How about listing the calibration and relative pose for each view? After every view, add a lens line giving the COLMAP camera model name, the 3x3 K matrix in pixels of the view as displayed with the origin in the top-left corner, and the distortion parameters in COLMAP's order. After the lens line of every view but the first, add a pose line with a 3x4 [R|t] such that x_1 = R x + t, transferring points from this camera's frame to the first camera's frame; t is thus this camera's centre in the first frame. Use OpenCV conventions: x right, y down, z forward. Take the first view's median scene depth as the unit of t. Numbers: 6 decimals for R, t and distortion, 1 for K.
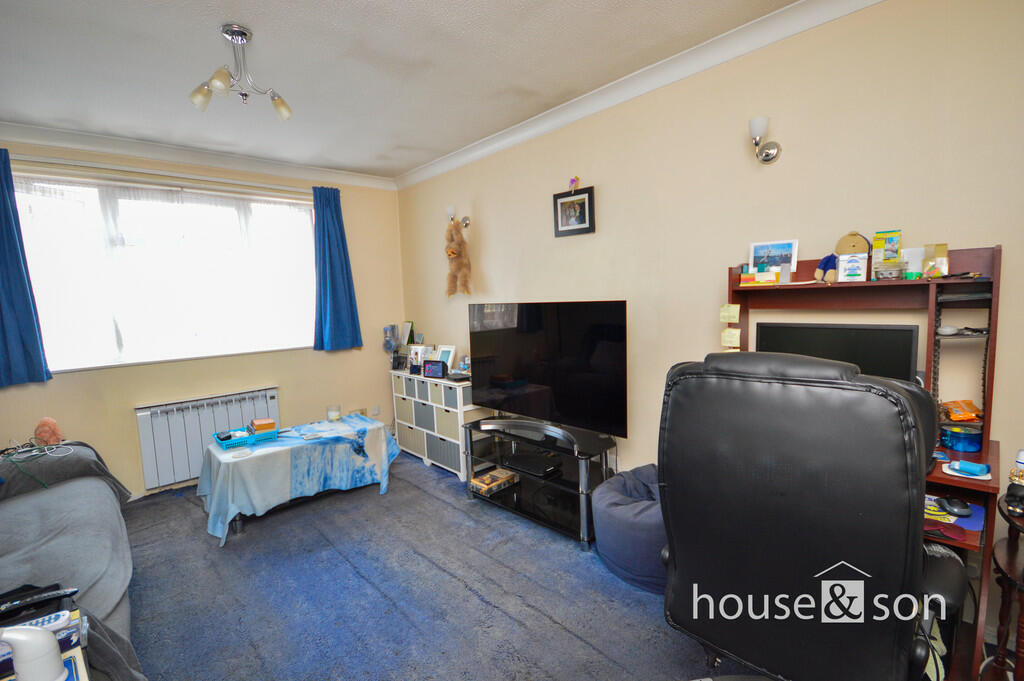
lens RADIAL K [[462.8, 0, 517.5], [0, 462.8, 342.1], [0, 0, 1]] dist [-0.001187, -0.000334]
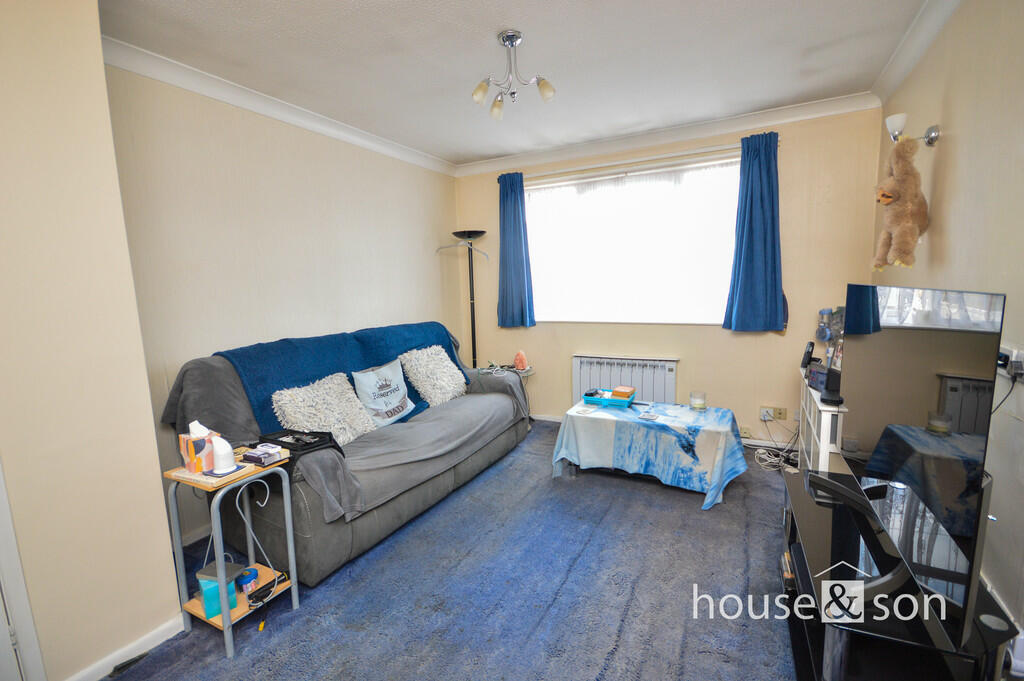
lens RADIAL K [[462.8, 0, 517.5], [0, 462.8, 342.1], [0, 0, 1]] dist [-0.001187, -0.000334]
pose [[0.324734, 0.149616, -0.933897, 0.342740], [-0.075071, 0.988371, 0.132239, -0.056090], [0.942821, 0.027166, 0.332189, 0.409880]]
